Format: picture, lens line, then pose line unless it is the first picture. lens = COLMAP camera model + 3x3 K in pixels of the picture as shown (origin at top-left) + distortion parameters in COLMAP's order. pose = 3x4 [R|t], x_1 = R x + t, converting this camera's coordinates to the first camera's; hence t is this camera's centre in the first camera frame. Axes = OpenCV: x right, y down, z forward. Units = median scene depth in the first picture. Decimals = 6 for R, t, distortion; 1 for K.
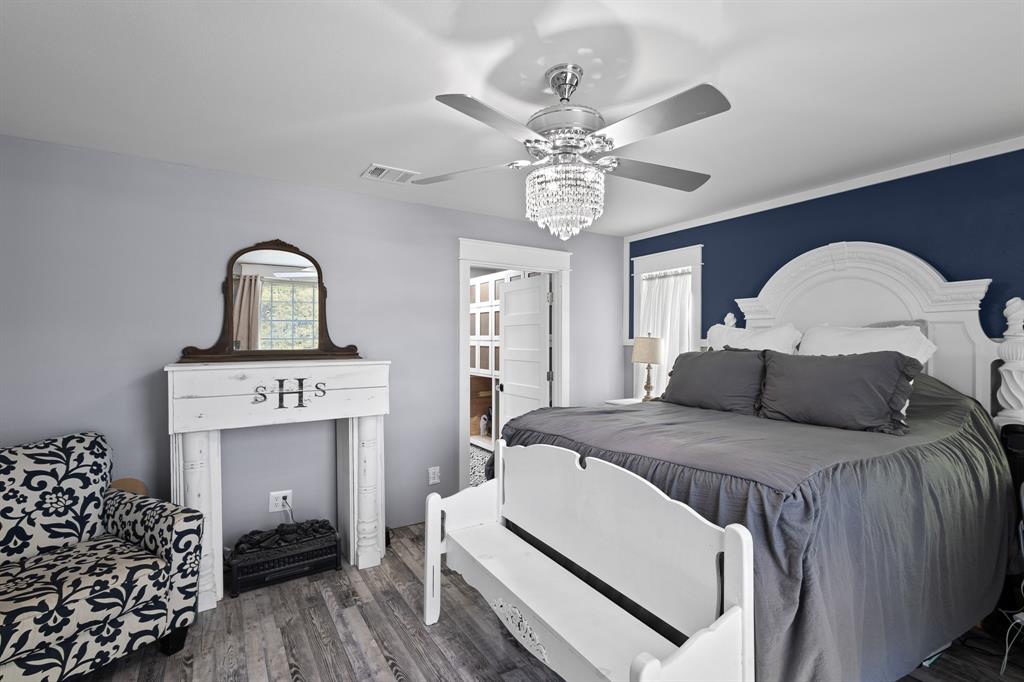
lens RADIAL K [[469.4, 0, 508.0], [0, 469.4, 340.0], [0, 0, 1]] dist [0.008304, -0.000744]
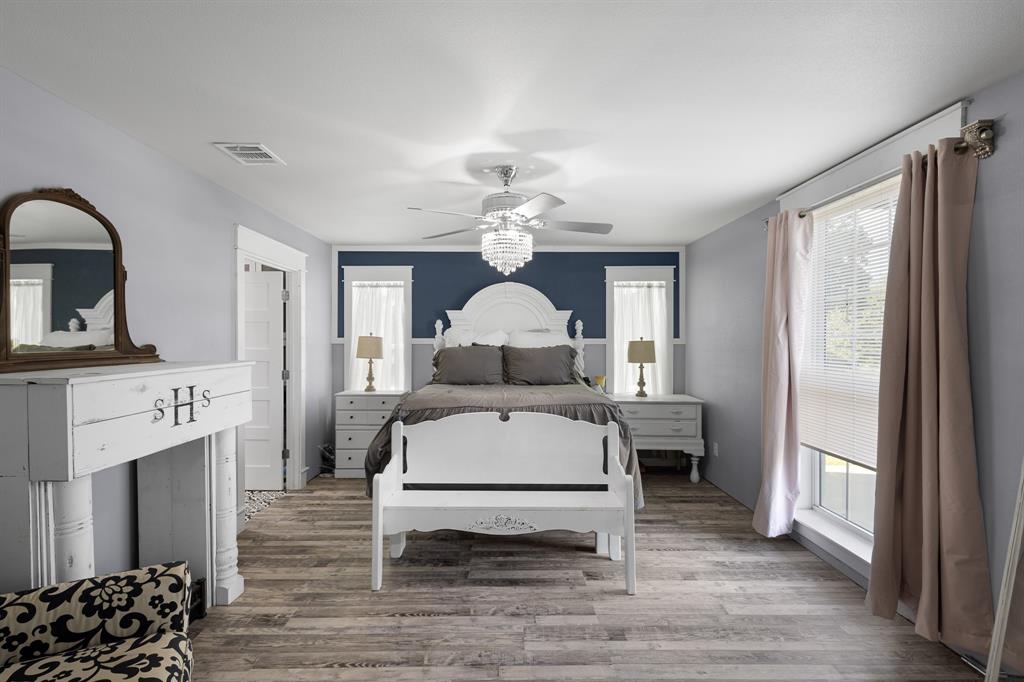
lens RADIAL K [[469.4, 0, 508.0], [0, 469.4, 340.0], [0, 0, 1]] dist [0.008304, -0.000744]
pose [[0.530254, 0.000338, 0.847839, -0.859591], [-0.002683, 0.999996, 0.001279, 0.001080], [-0.847835, -0.002953, 0.530252, 0.121268]]
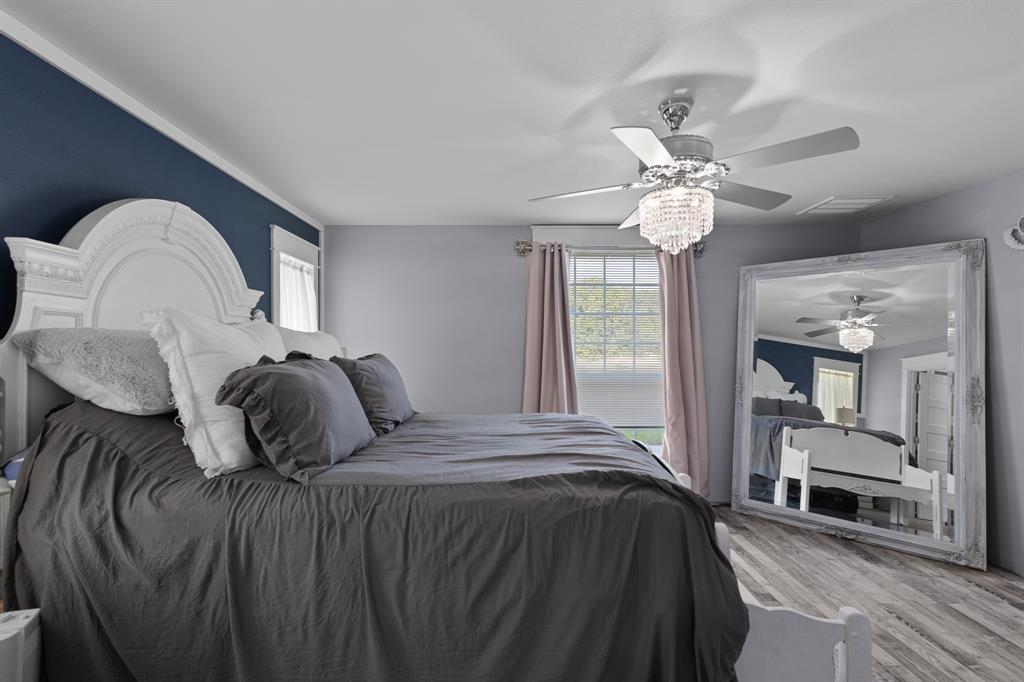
lens RADIAL K [[469.4, 0, 508.0], [0, 469.4, 340.0], [0, 0, 1]] dist [0.008304, -0.000744]
pose [[-0.853565, 0.007572, 0.520931, -0.087662], [-0.000484, 0.999882, -0.015328, 0.006614], [-0.520986, -0.013335, -0.853461, 1.540990]]
